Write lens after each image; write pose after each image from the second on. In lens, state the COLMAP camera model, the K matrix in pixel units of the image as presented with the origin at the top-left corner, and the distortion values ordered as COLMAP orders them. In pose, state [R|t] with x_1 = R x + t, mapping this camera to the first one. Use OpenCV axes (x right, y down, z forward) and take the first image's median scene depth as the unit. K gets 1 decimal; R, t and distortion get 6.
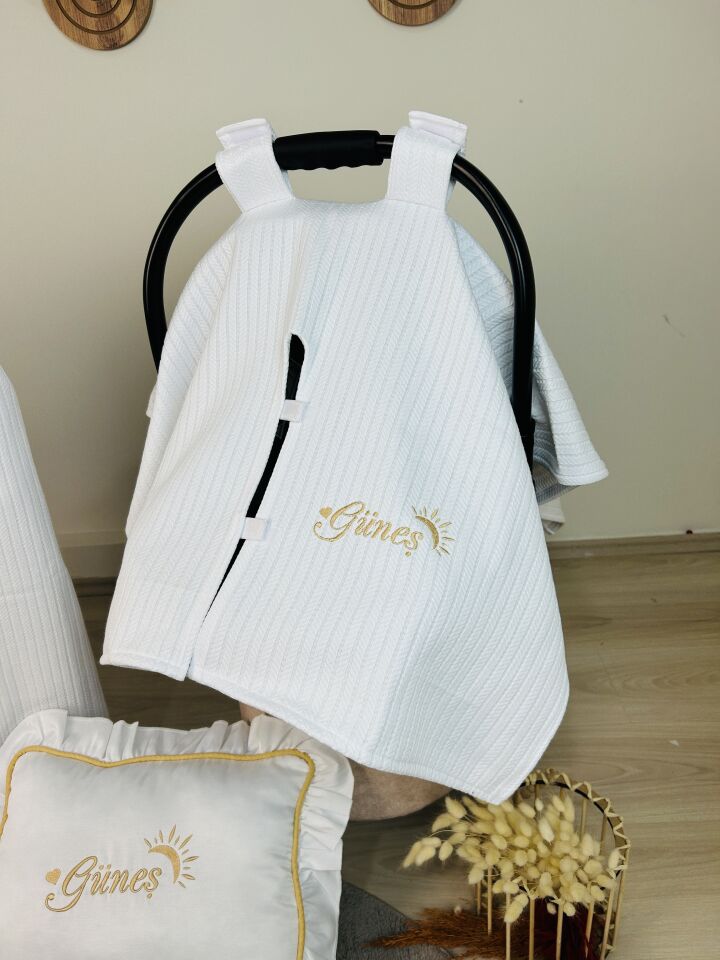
lens RADIAL K [[733.4, 0, 355.5], [0, 733.4, 481.9], [0, 0, 1]] dist [0.000758, -0.005776]
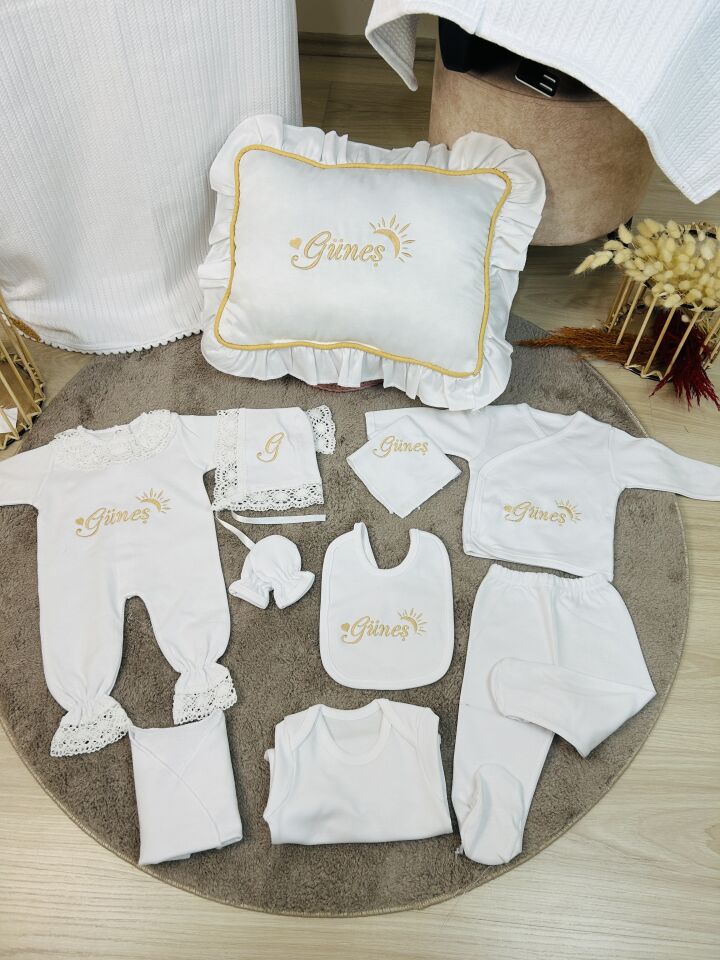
lens RADIAL K [[712.3, 0, 355.5], [0, 712.3, 477.9], [0, 0, 1]] dist [0.066160, -0.095780]
pose [[0.993228, 0.116179, -0.000610, -0.254708], [-0.098010, 0.840698, 0.532560, 0.209188], [0.062385, -0.528894, 0.846392, -0.211445]]
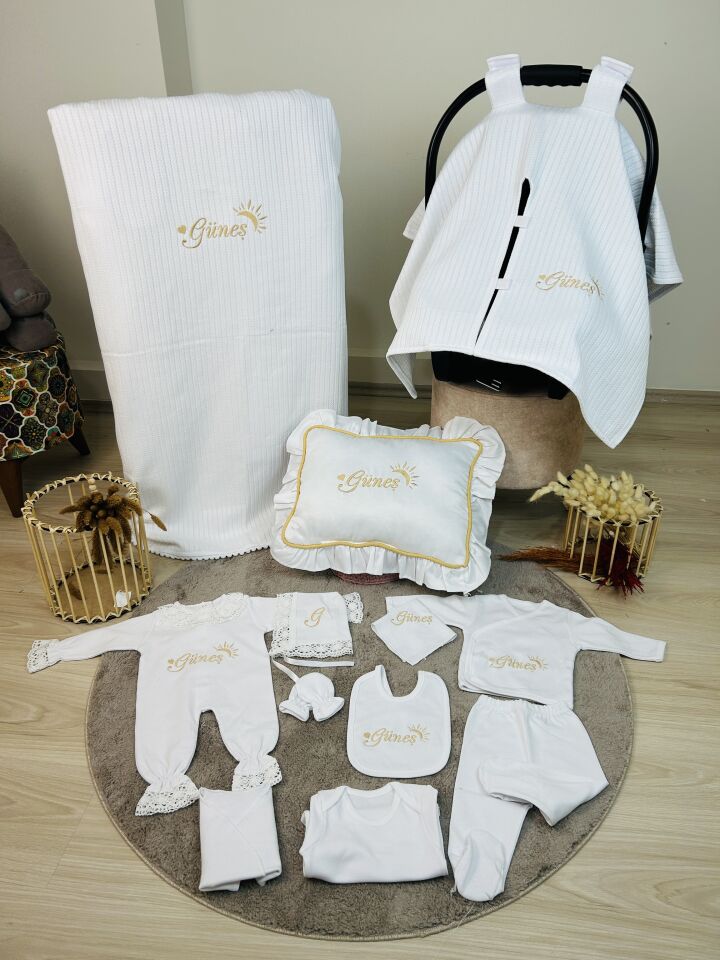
lens RADIAL K [[710.5, 0, 360.6], [0, 710.5, 484.0], [0, 0, 1]] dist [0.102855, -0.159738]
pose [[0.988660, 0.121228, -0.088625, -0.191923], [-0.111237, 0.987676, 0.110102, 0.334953], [0.100880, -0.098995, 0.989961, -0.762161]]
